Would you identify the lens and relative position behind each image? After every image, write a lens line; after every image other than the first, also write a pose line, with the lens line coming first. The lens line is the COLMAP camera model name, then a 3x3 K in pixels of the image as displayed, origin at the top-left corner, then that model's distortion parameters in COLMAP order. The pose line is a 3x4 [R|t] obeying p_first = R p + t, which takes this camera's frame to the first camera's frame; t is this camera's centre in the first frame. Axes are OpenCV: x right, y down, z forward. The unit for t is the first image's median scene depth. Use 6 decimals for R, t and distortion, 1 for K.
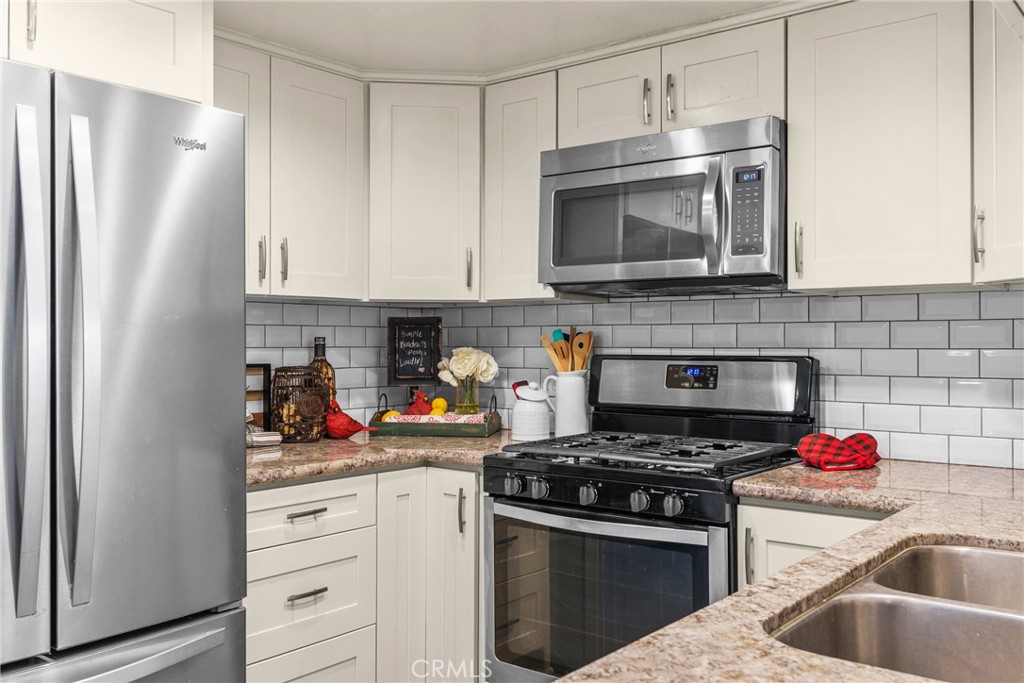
lens RADIAL K [[909.5, 0, 494.5], [0, 909.5, 340.0], [0, 0, 1]] dist [0.004072, 0.007381]
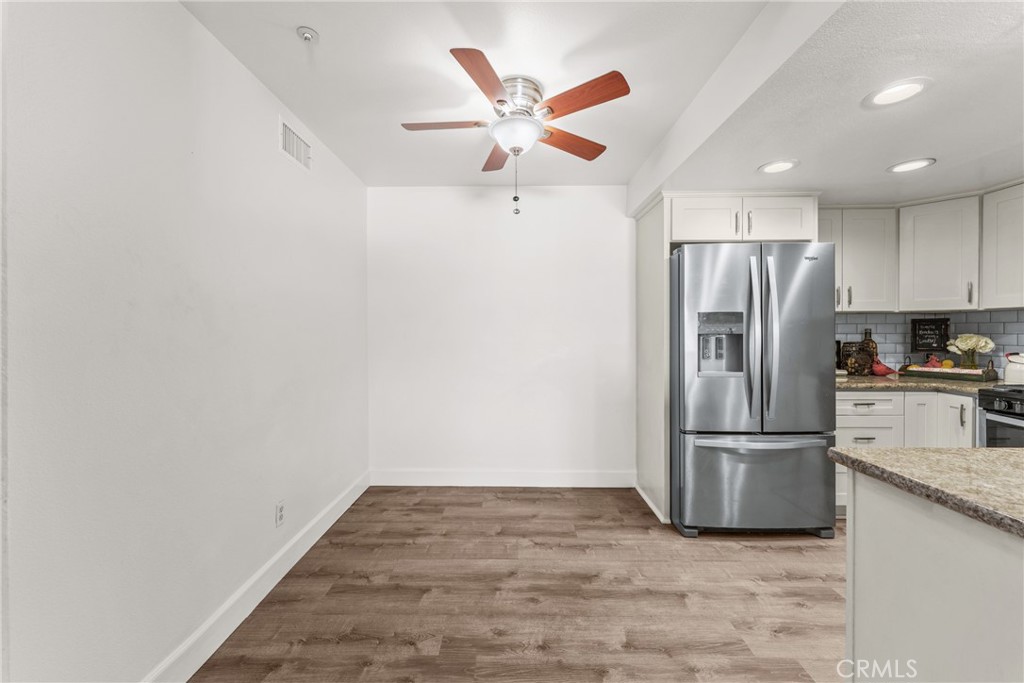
lens RADIAL K [[412.0, 0, 512.9], [0, 412.0, 332.0], [0, 0, 1]] dist [-0.000831, 0.000375]
pose [[0.635514, 0.001584, -0.772088, 0.031833], [0.002871, 0.999986, 0.004415, -0.002494], [0.772084, -0.005022, 0.635501, -0.310898]]
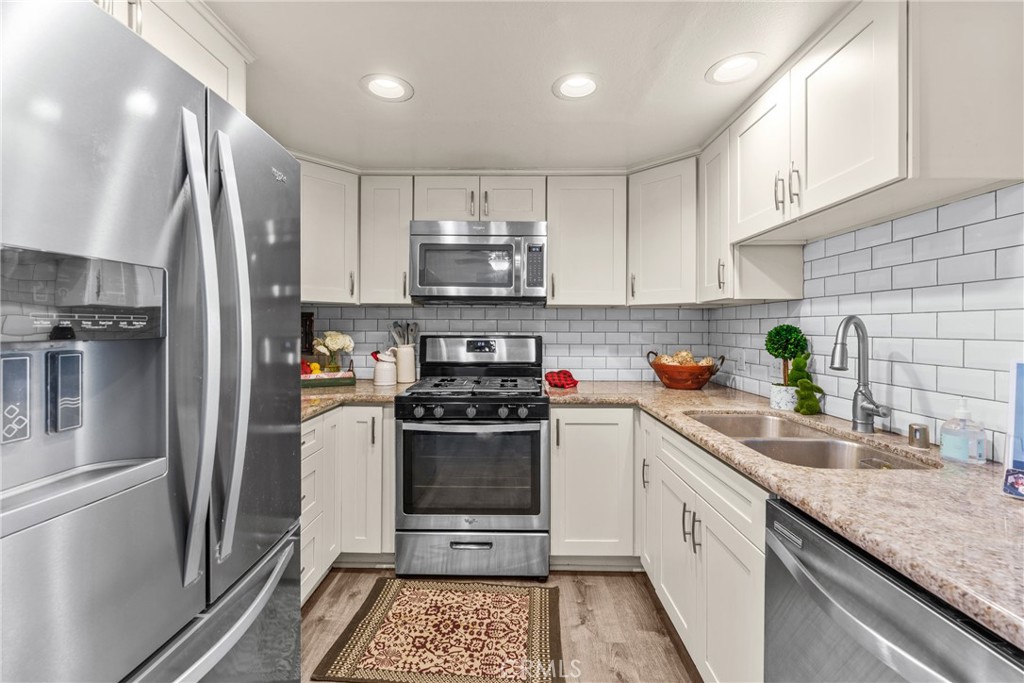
lens RADIAL K [[436.5, 0, 511.8], [0, 436.5, 329.5], [0, 0, 1]] dist [-0.000224, -0.000079]
pose [[0.782154, 0.001534, 0.623083, -0.311065], [-0.006418, 0.999964, 0.005594, -0.001885], [-0.623052, -0.008374, 0.782136, 0.208750]]
